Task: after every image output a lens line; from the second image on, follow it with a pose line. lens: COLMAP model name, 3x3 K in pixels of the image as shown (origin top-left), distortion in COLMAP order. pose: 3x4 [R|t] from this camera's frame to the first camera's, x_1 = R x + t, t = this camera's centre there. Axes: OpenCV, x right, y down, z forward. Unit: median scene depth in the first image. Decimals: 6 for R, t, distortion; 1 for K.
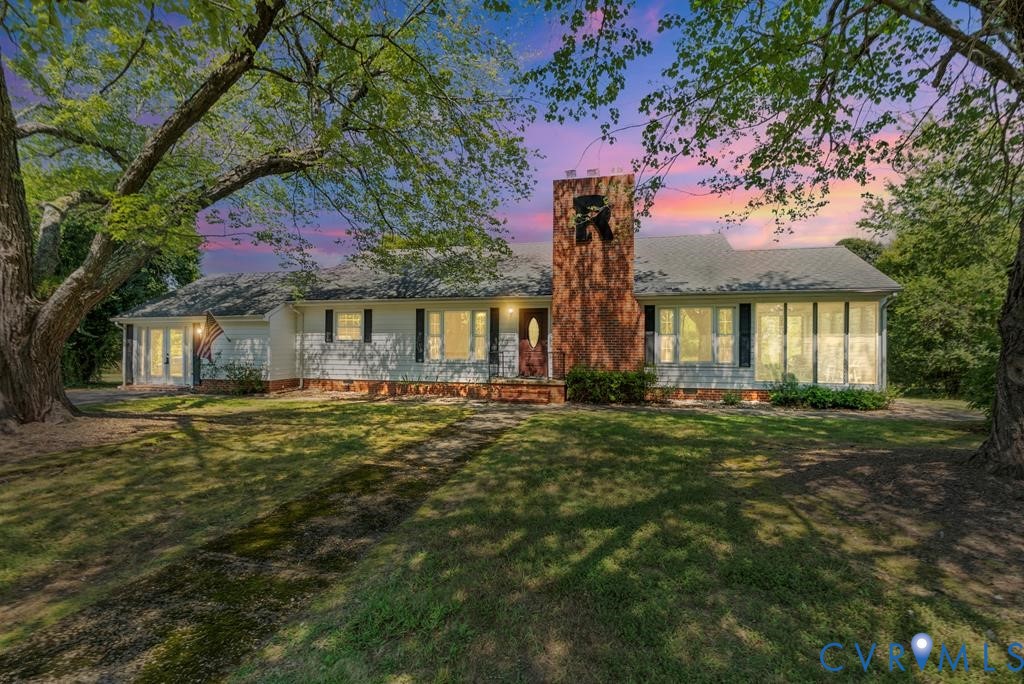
lens RADIAL K [[451.4, 0, 508.8], [0, 451.4, 342.3], [0, 0, 1]] dist [-0.001320, -0.000974]
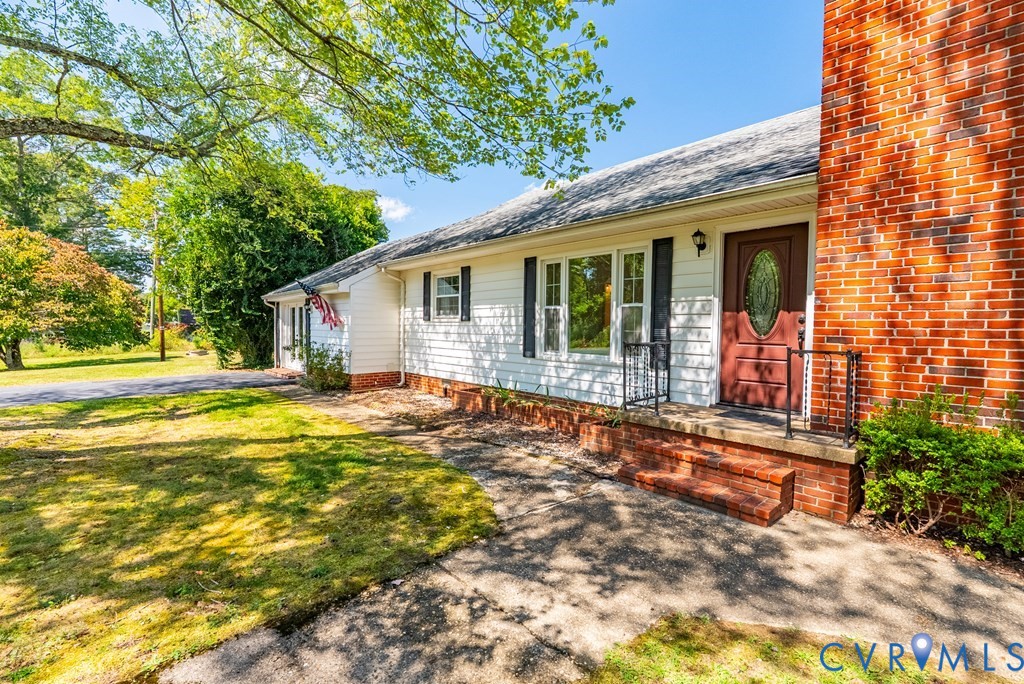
lens RADIAL K [[451.4, 0, 514.9], [0, 451.4, 335.3], [0, 0, 1]] dist [-0.001320, -0.000974]
pose [[0.839109, 0.015260, -0.543750, 0.080201], [-0.002399, 0.999701, 0.024354, 0.005275], [0.543958, -0.019131, 0.838894, 0.530052]]
